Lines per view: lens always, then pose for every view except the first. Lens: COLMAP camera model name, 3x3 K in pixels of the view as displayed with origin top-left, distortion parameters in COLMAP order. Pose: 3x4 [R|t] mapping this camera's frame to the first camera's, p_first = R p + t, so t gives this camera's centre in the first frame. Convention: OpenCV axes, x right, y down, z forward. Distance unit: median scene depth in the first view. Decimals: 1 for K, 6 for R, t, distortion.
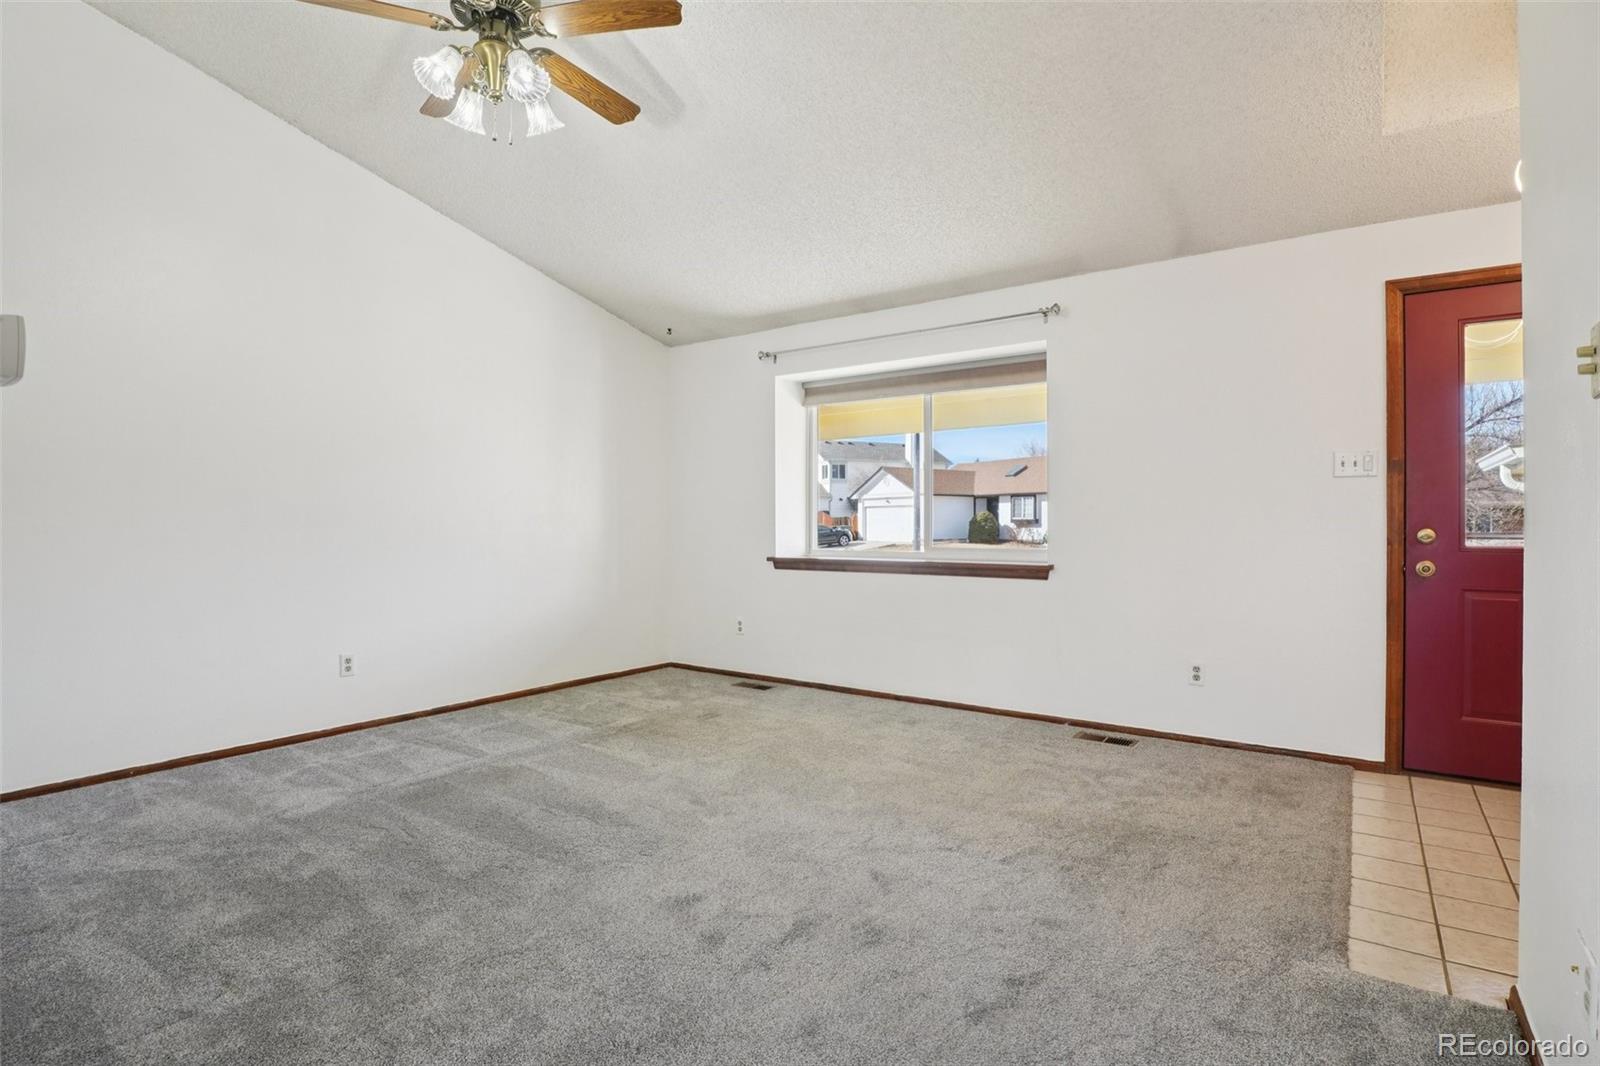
lens RADIAL K [[793.9, 0, 791.3], [0, 793.9, 523.8], [0, 0, 1]] dist [-0.026639, 0.000048]
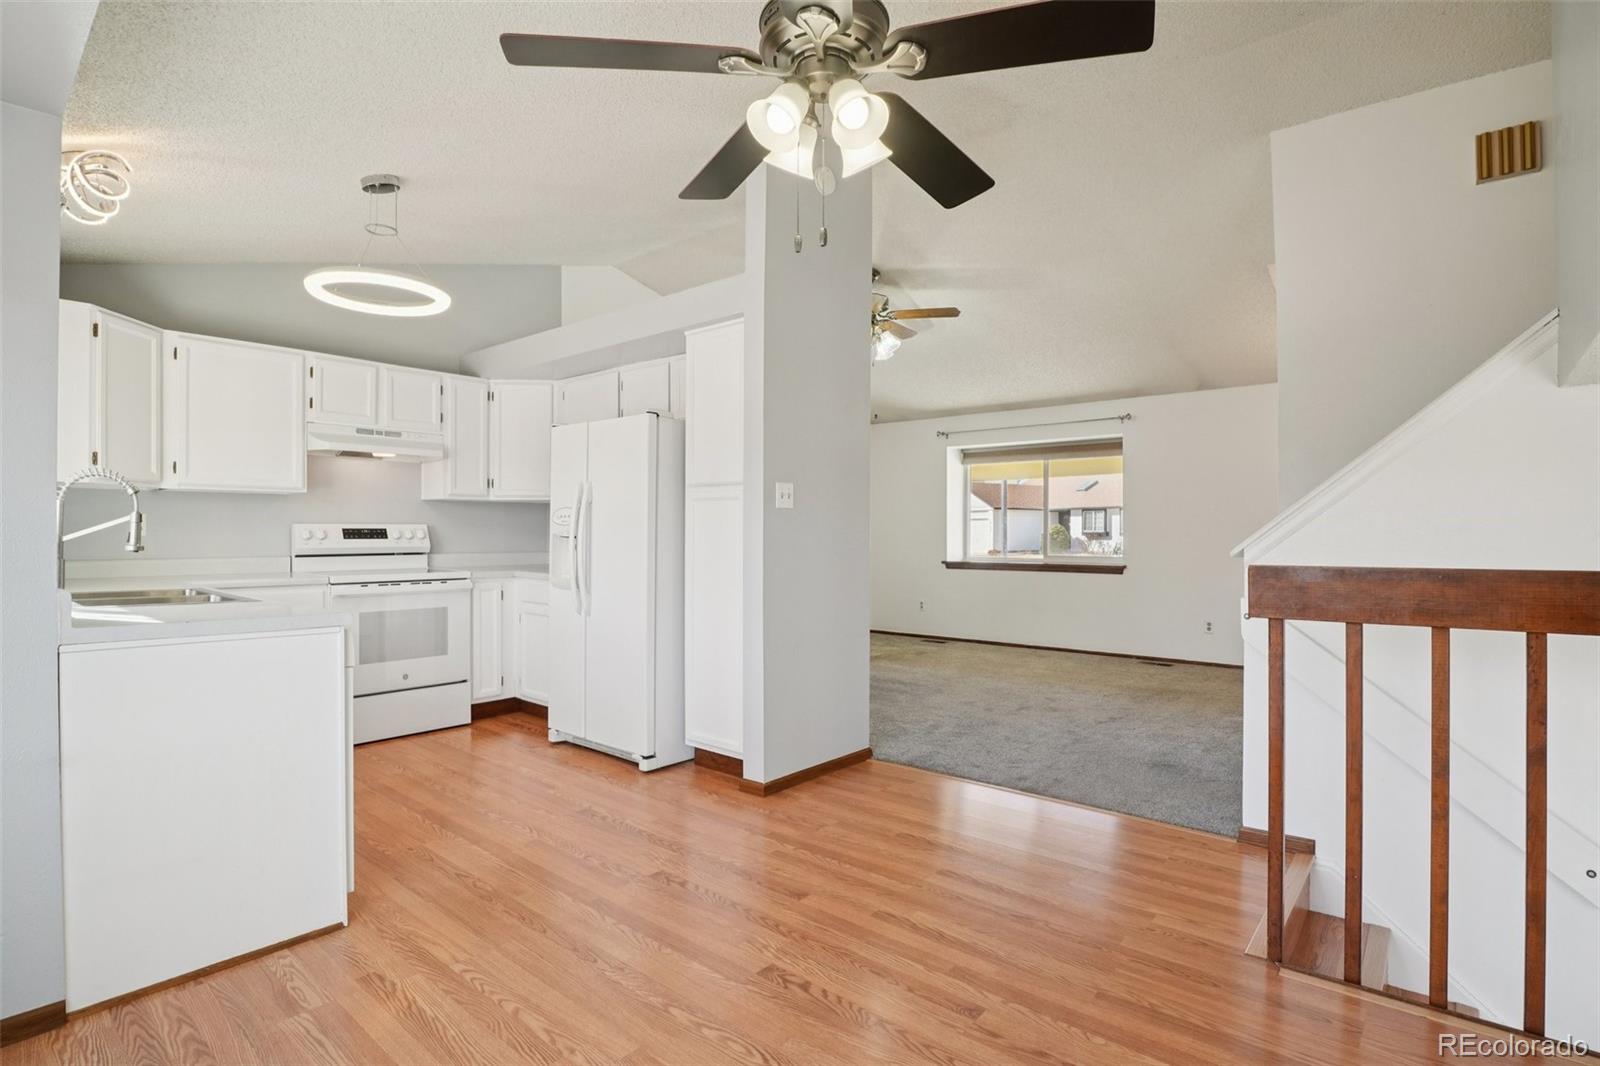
lens RADIAL K [[793.9, 0, 798.4], [0, 793.9, 536.7], [0, 0, 1]] dist [-0.026639, 0.000048]
pose [[0.997549, 0.003674, -0.069871, -0.200524], [-0.003497, 0.999990, 0.002660, -0.009619], [0.069880, -0.002409, 0.997552, -0.587757]]
